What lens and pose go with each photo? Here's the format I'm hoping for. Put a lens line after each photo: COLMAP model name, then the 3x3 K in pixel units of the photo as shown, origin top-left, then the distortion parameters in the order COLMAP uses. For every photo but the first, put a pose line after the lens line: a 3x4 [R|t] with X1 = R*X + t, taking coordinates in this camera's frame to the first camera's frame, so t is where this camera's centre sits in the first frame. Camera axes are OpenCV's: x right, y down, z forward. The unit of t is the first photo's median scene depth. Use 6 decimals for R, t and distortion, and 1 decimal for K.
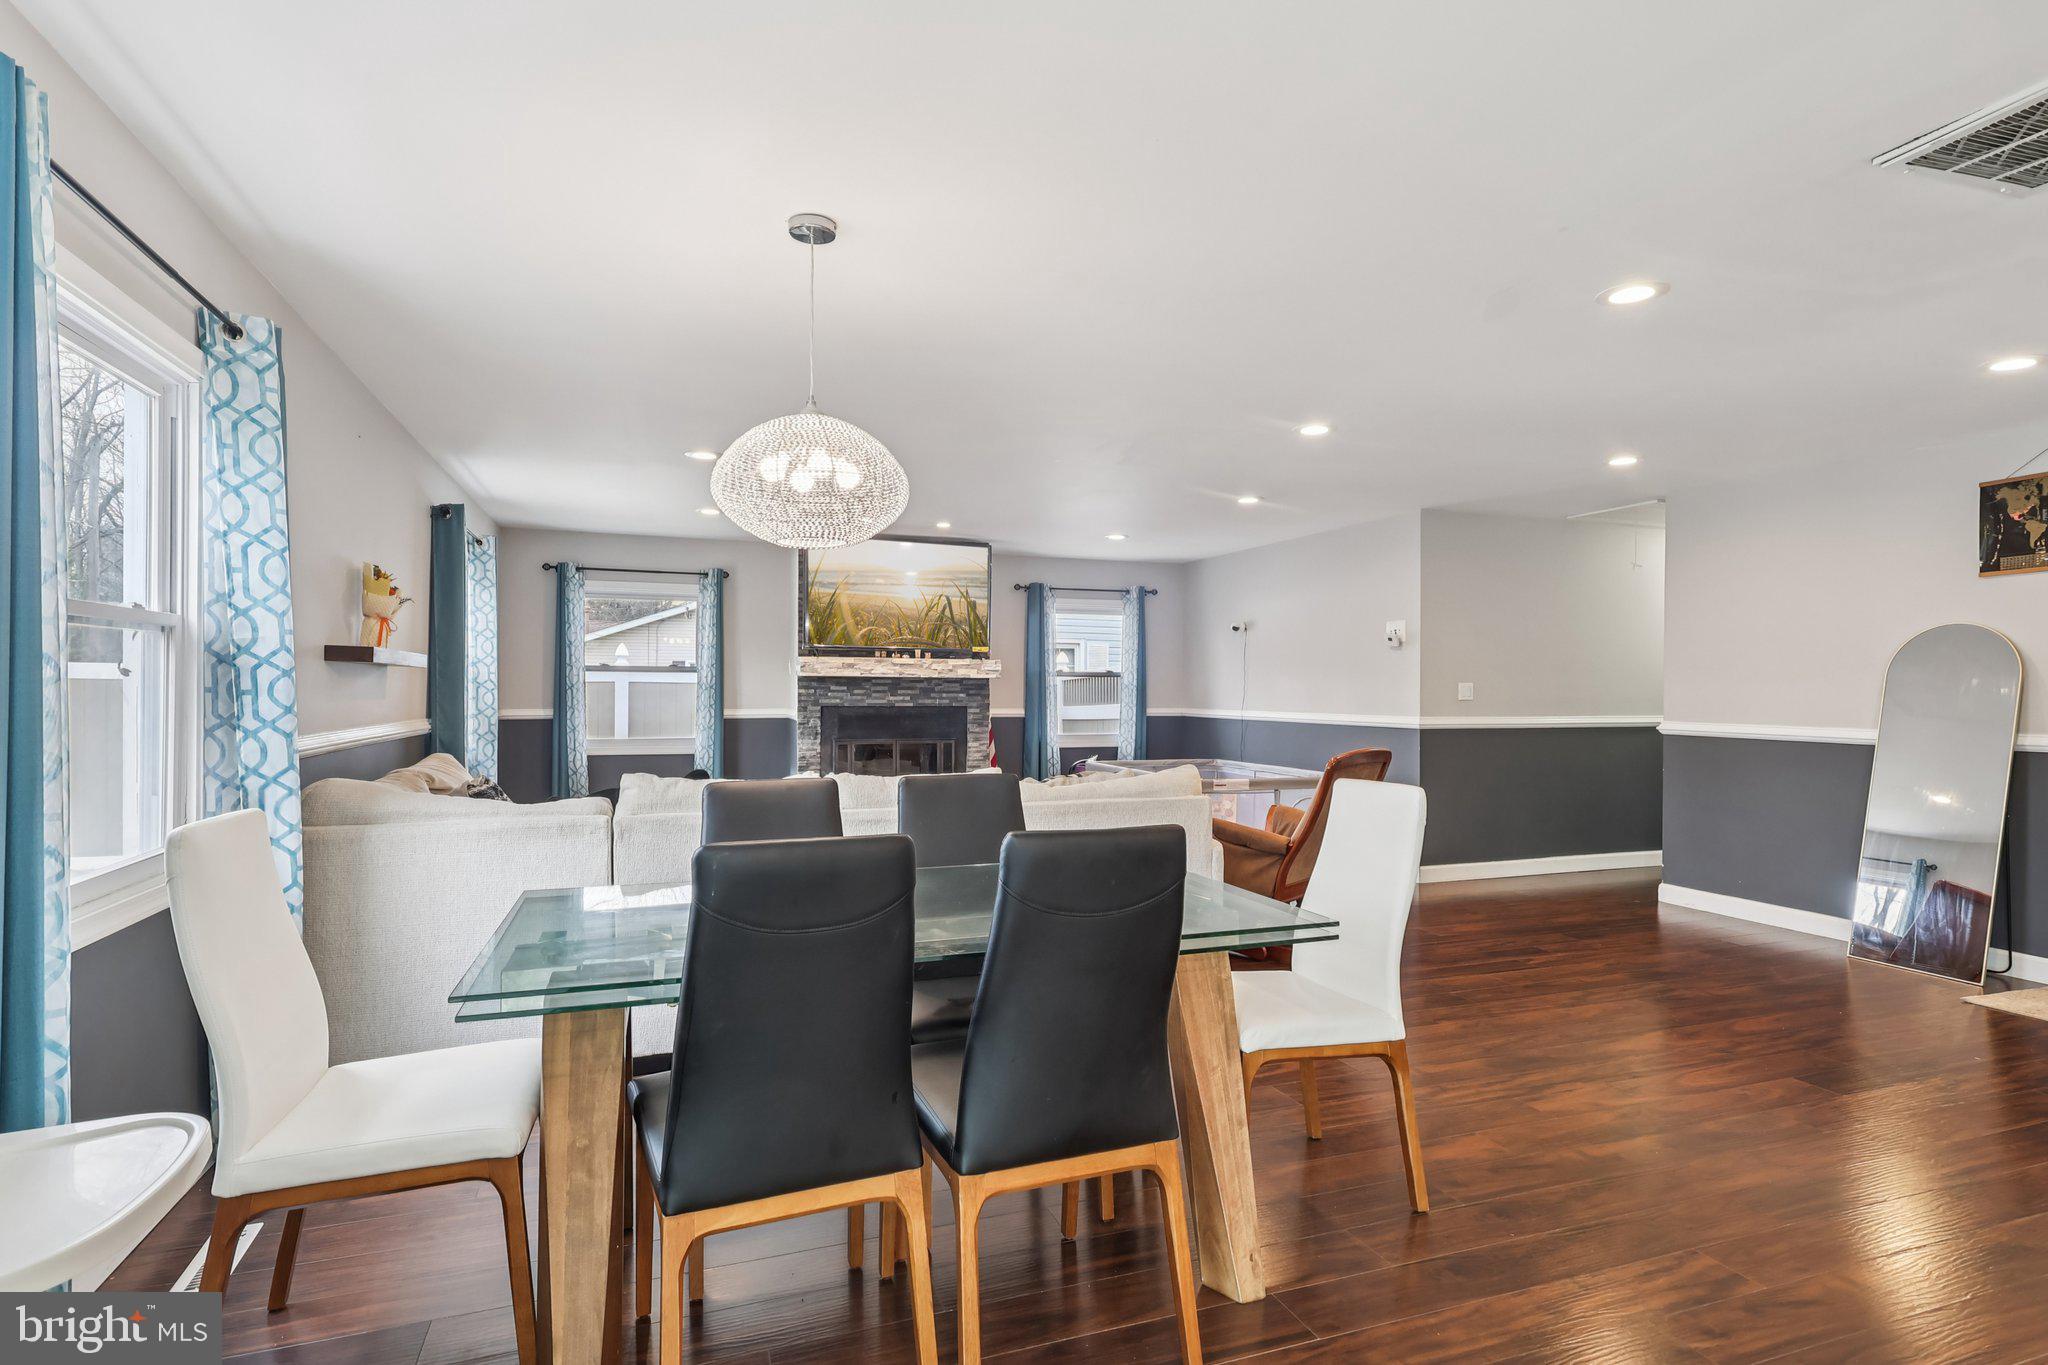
lens RADIAL K [[1020.7, 0, 1020.8], [0, 1020.7, 682.5], [0, 0, 1]] dist [0.000115, 0.000696]
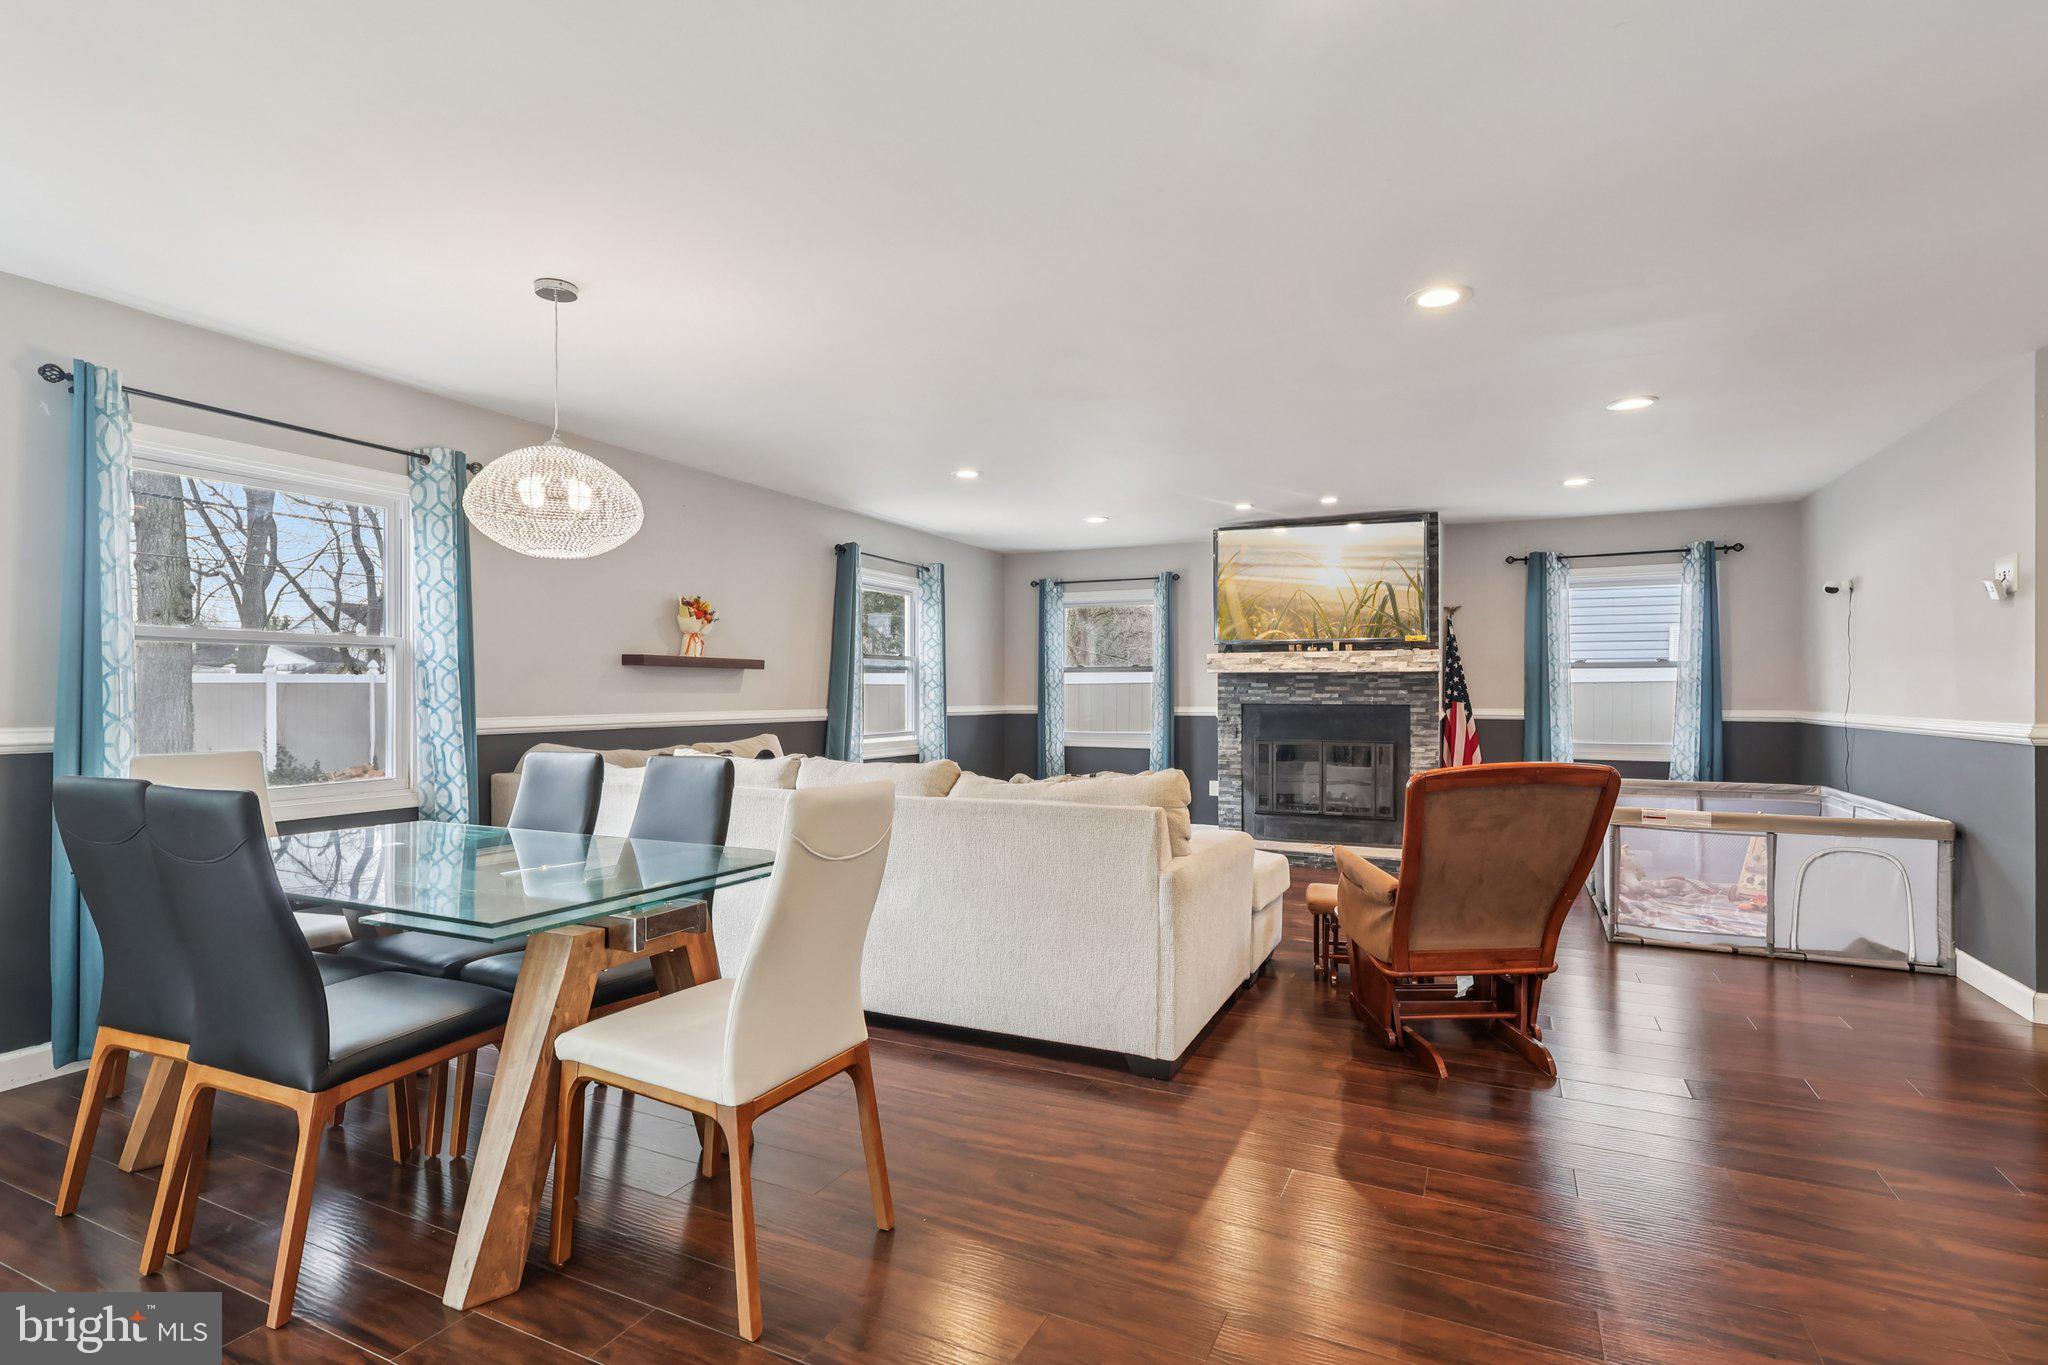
lens RADIAL K [[990.3, 0, 1023.3], [0, 990.3, 688.0], [0, 0, 1]] dist [0.000223, 0.000433]
pose [[0.700186, -0.008144, -0.713914, 0.334619], [0.008486, 0.999959, -0.003085, 0.009418], [0.713910, -0.003898, 0.700227, 0.193249]]
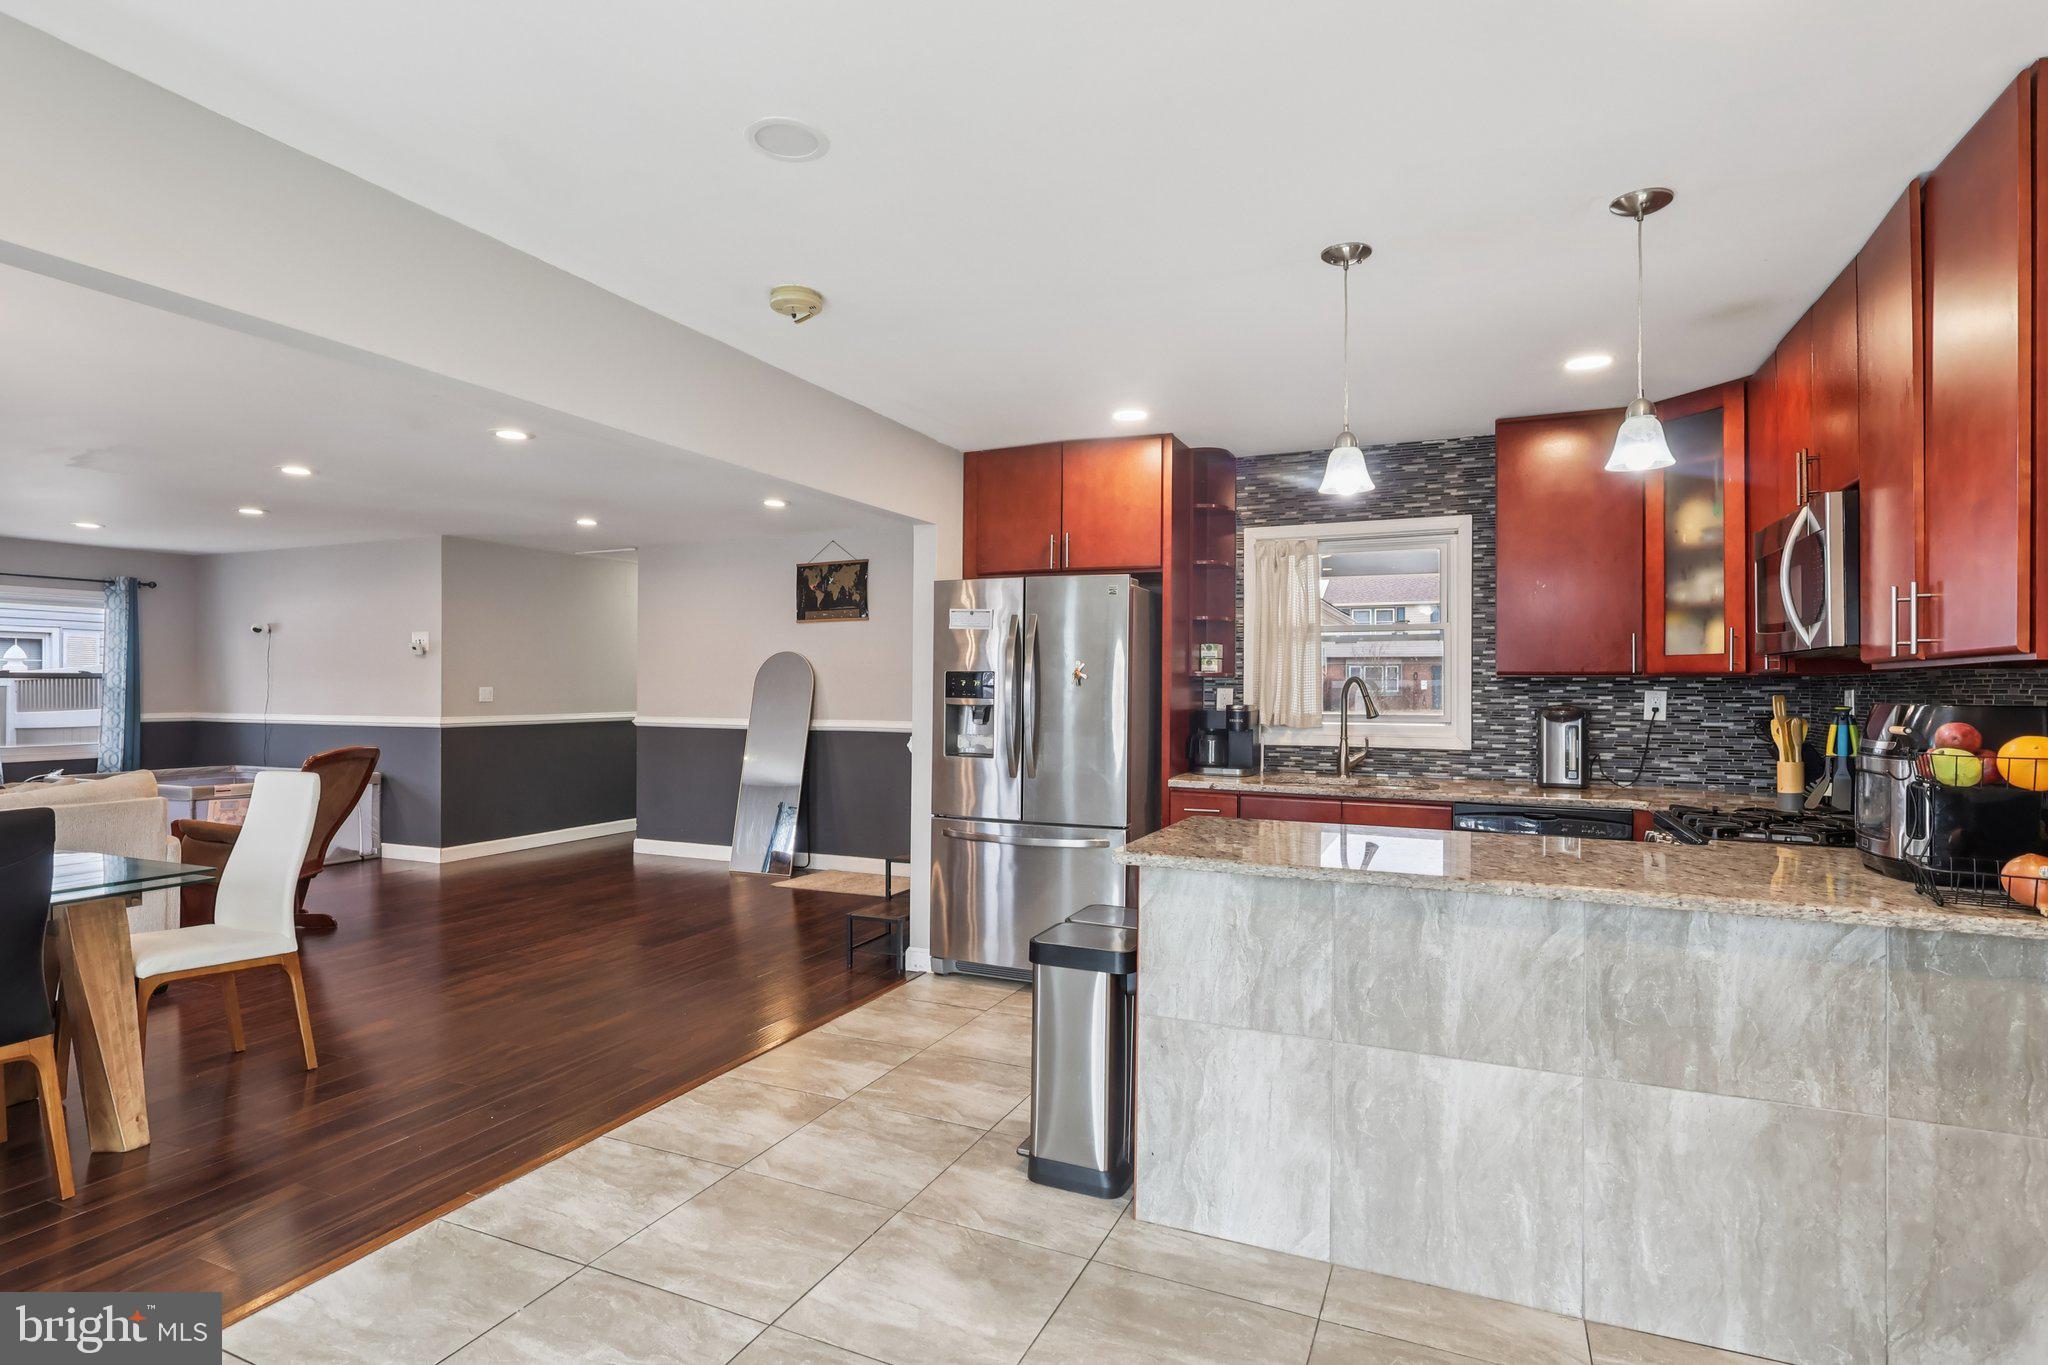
lens RADIAL K [[1020.7, 0, 1020.8], [0, 1020.7, 682.5], [0, 0, 1]] dist [0.000115, 0.000696]
pose [[0.693637, -0.000889, 0.720324, 0.015930], [-0.003566, 0.999983, 0.004667, -0.010893], [-0.720316, -0.005806, 0.693622, -0.221406]]
